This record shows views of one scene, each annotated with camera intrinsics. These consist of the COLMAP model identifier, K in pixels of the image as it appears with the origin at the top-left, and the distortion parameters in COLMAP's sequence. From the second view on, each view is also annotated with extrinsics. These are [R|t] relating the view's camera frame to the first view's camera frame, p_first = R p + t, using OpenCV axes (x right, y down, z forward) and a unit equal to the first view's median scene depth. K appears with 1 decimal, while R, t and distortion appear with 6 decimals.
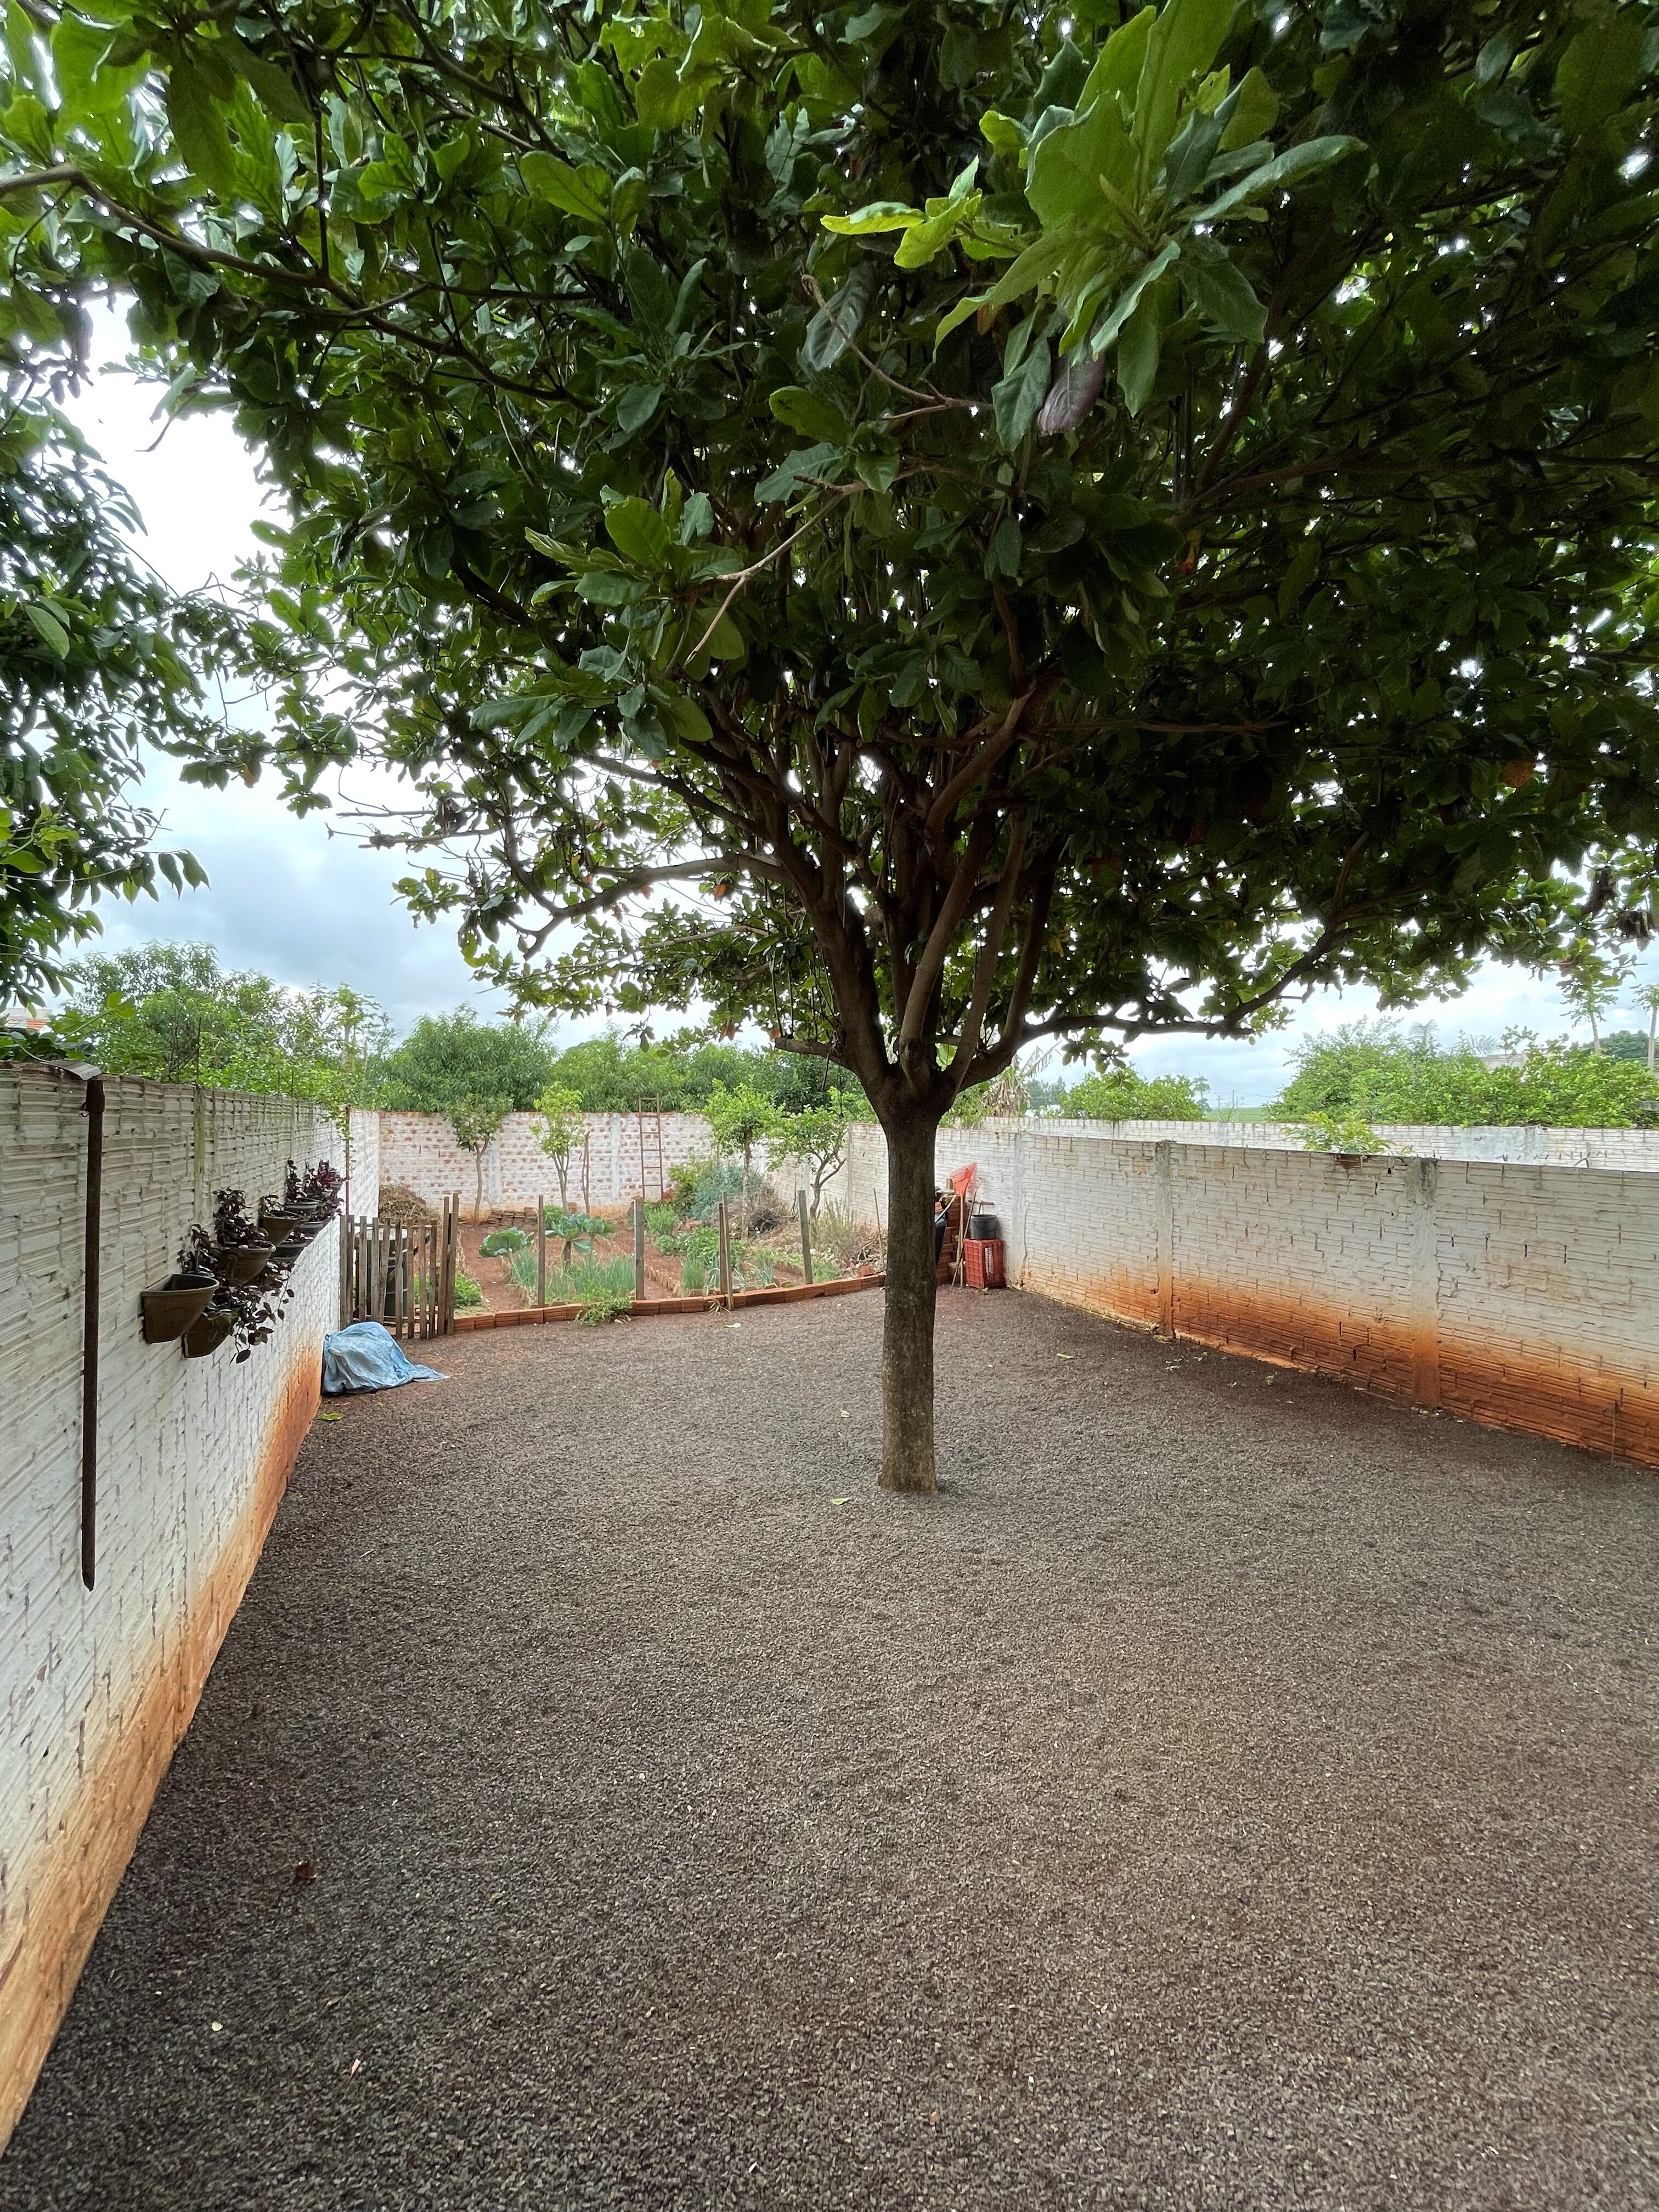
lens RADIAL K [[899.4, 0, 831.7], [0, 899.4, 1113.5], [0, 0, 1]] dist [-0.001867, -0.000038]
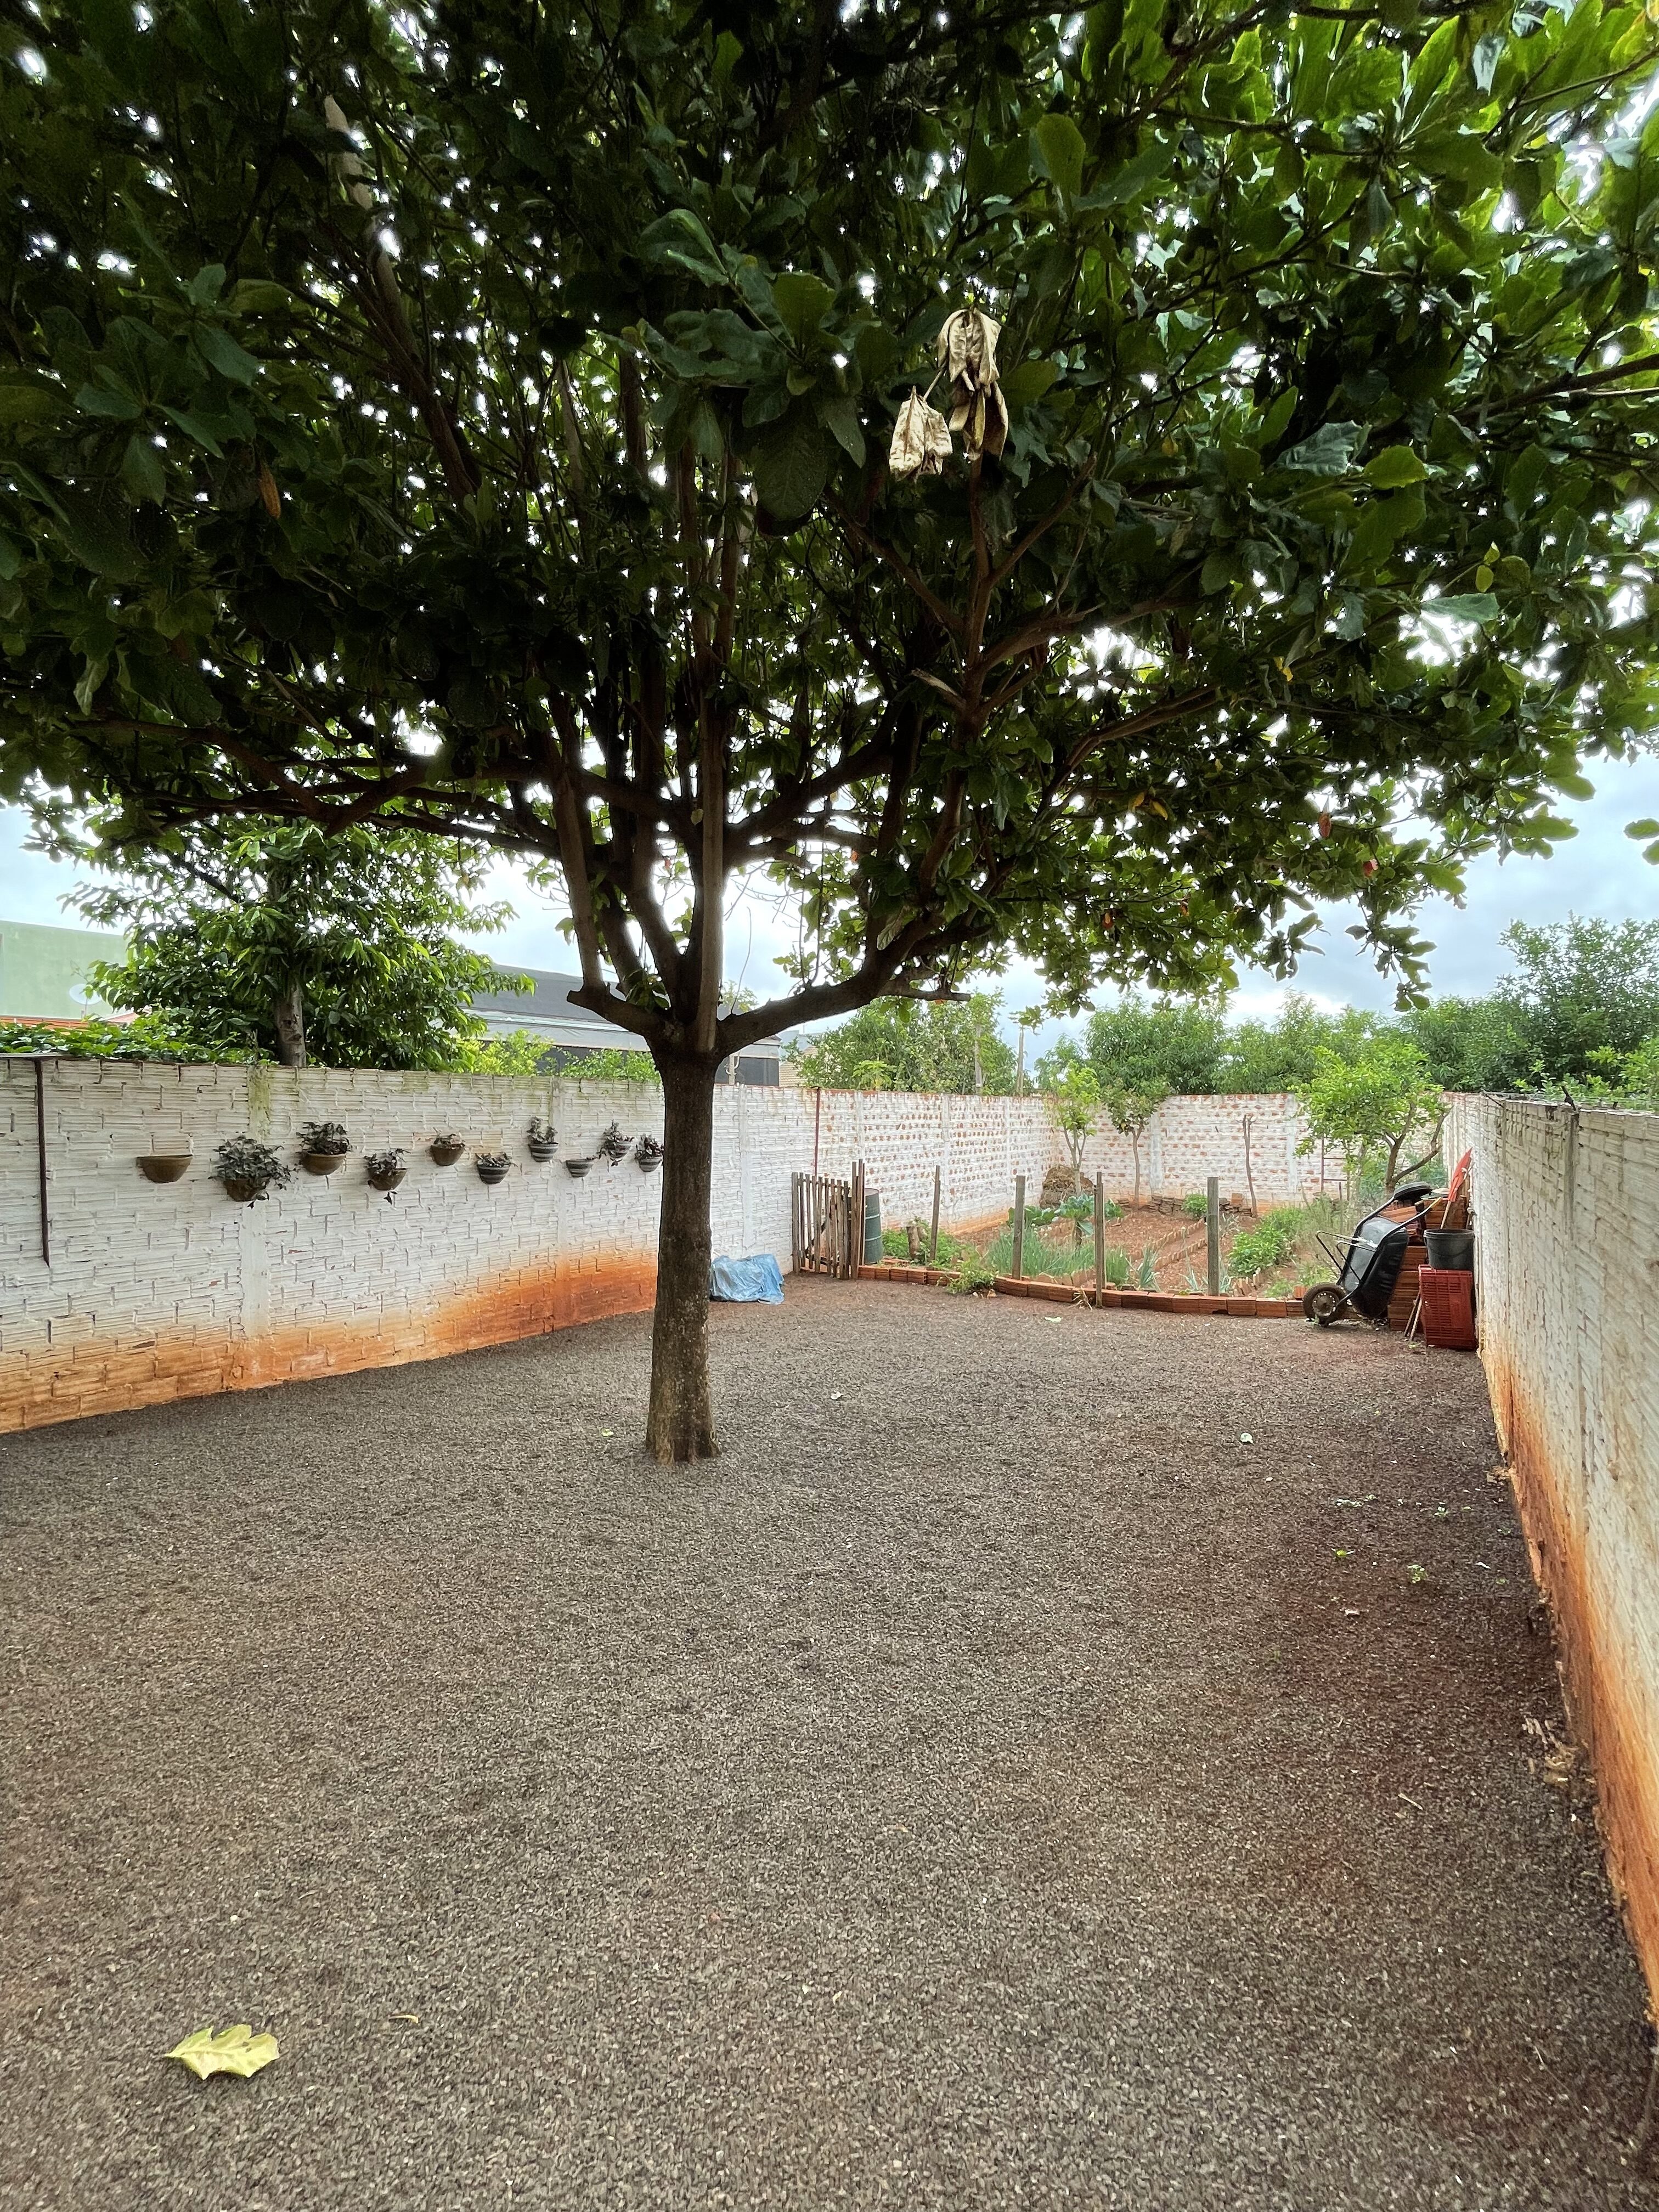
lens RADIAL K [[899.4, 0, 832.0], [0, 899.4, 1111.5], [0, 0, 1]] dist [-0.001867, -0.000038]
pose [[0.522280, -0.010616, -0.852708, 0.505330], [0.012435, 0.999911, -0.004833, 0.028676], [0.852683, -0.008079, 0.522366, 0.322670]]
